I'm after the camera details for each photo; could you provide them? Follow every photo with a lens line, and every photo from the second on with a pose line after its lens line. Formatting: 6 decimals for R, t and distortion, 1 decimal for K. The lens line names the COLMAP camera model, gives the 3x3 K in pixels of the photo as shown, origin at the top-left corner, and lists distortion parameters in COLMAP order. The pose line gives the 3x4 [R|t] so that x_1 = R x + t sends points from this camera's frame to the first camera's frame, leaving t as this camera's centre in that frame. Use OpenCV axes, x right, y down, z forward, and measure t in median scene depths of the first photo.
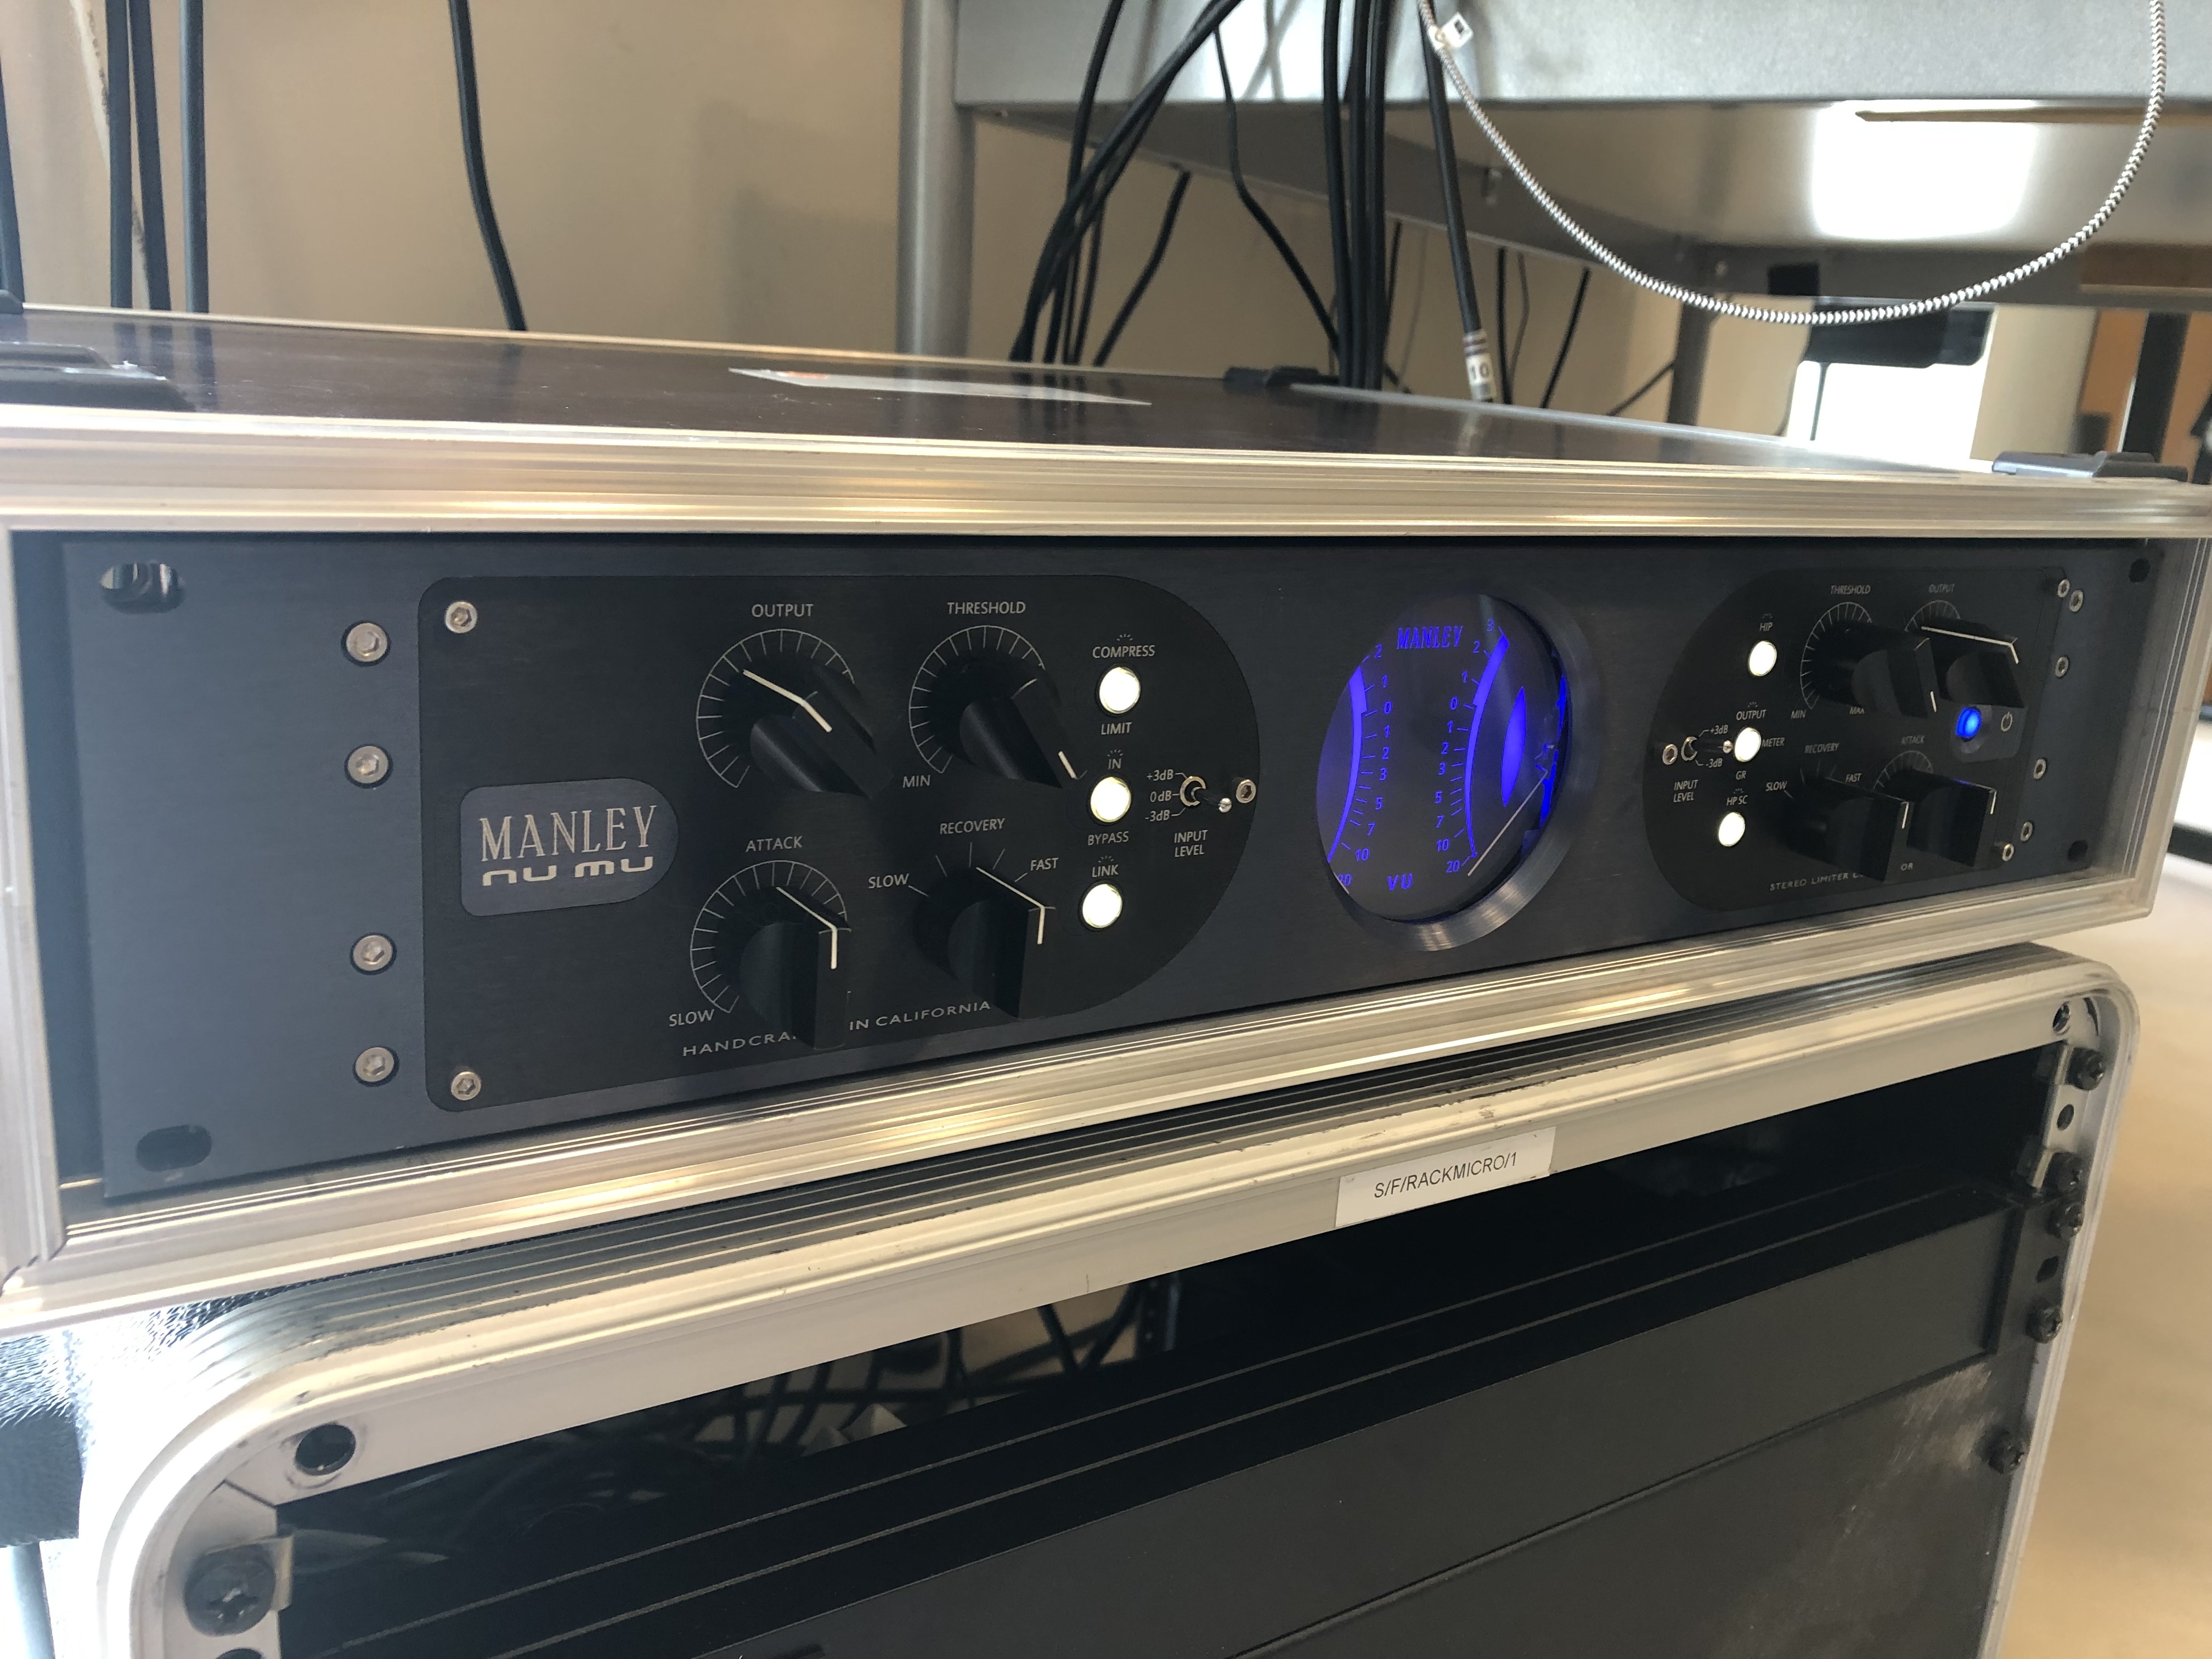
lens RADIAL K [[1810.1, 0, 1120.2], [0, 1810.1, 806.8], [0, 0, 1]] dist [0.044873, -0.119781]
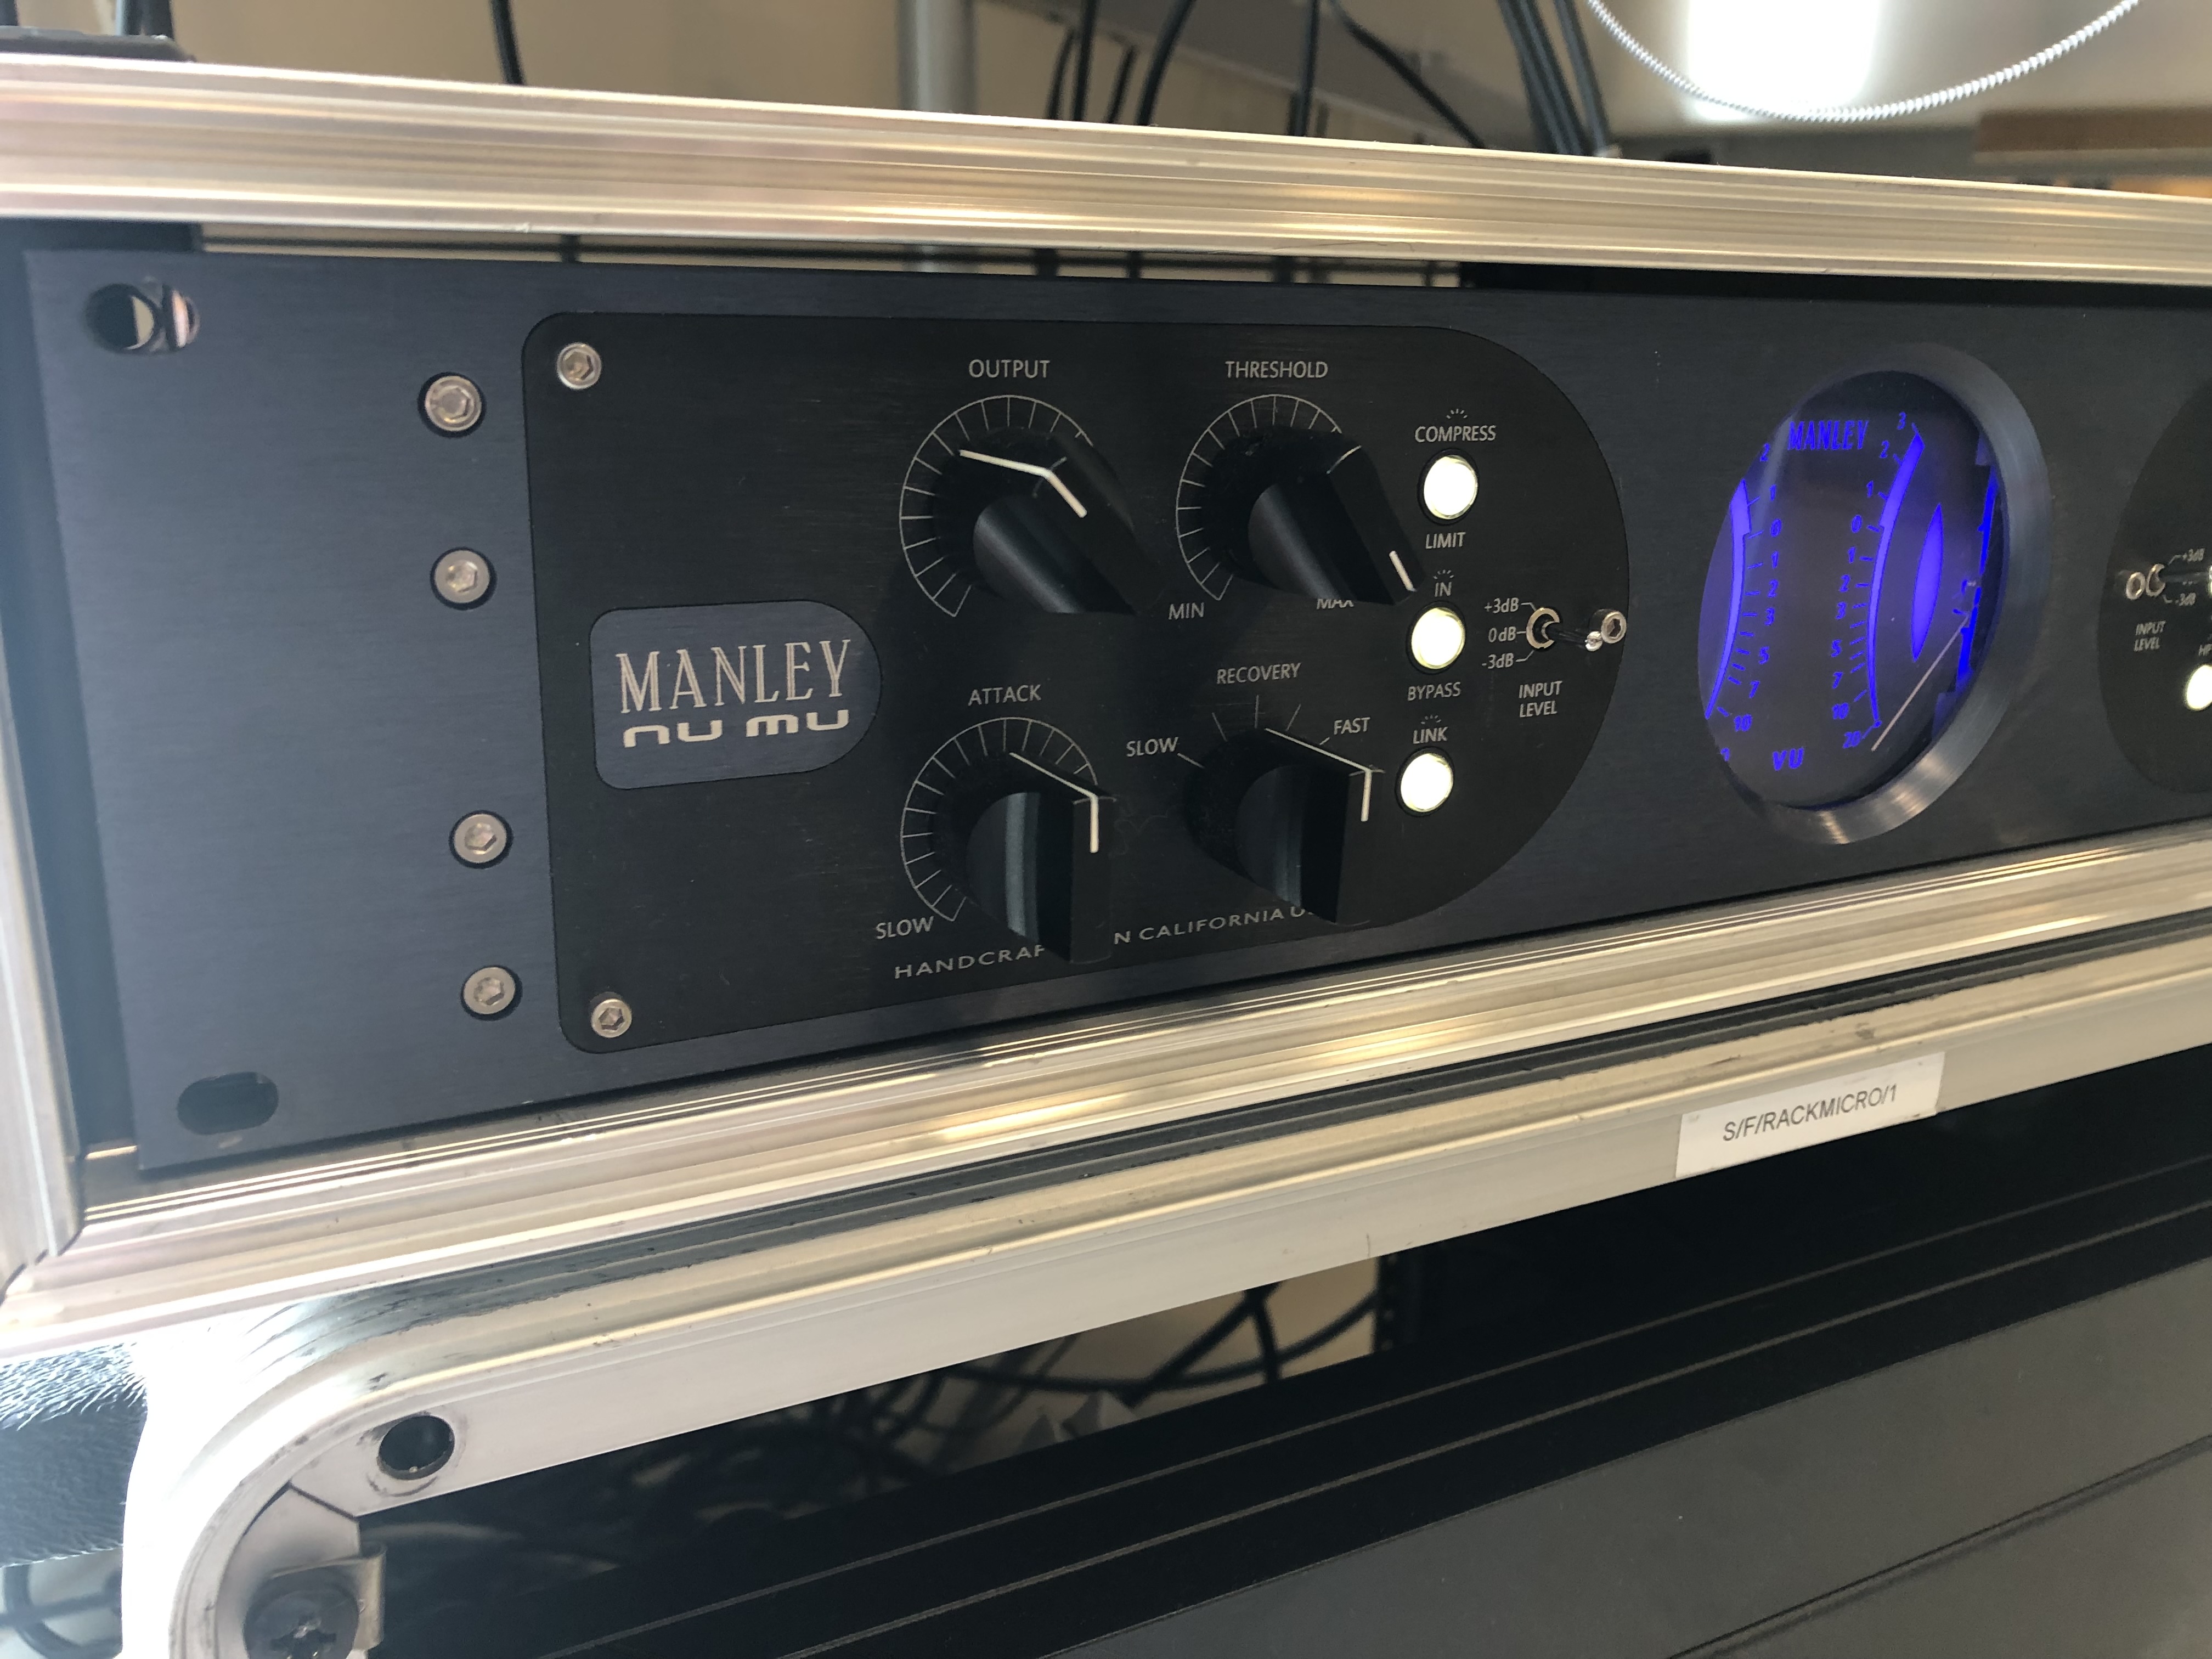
lens RADIAL K [[1810.1, 0, 1094.3], [0, 1810.1, 821.3], [0, 0, 1]] dist [0.044873, -0.119781]
pose [[0.993835, -0.024276, -0.108175, -0.069904], [0.026994, 0.999354, 0.023730, 0.052173], [0.107530, -0.026504, 0.993849, 0.244383]]
